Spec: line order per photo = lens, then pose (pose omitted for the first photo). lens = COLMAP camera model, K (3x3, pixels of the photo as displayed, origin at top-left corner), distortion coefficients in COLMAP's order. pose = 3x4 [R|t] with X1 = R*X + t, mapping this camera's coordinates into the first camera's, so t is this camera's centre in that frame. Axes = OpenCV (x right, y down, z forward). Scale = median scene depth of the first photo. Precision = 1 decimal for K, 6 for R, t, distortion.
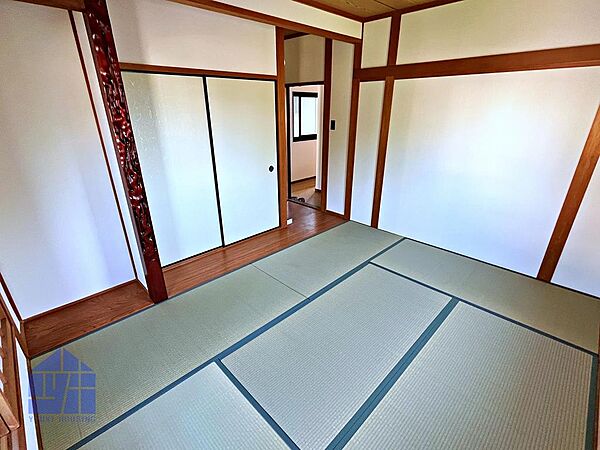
lens RADIAL K [[286.3, 0, 299.5], [0, 286.3, 225.7], [0, 0, 1]] dist [-0.003258, 0.000366]
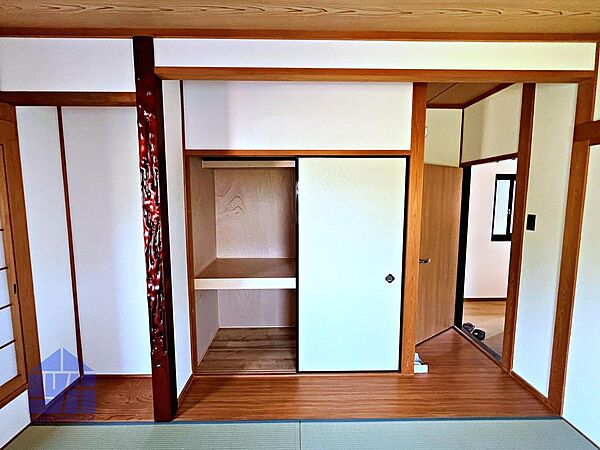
lens RADIAL K [[286.3, 0, 298.6], [0, 286.3, 222.9], [0, 0, 1]] dist [-0.003258, 0.000366]
pose [[0.722674, 0.072744, -0.687351, 0.173989], [-0.268196, 0.946044, -0.181856, -0.127956], [0.637035, 0.315768, 0.703191, 0.320942]]
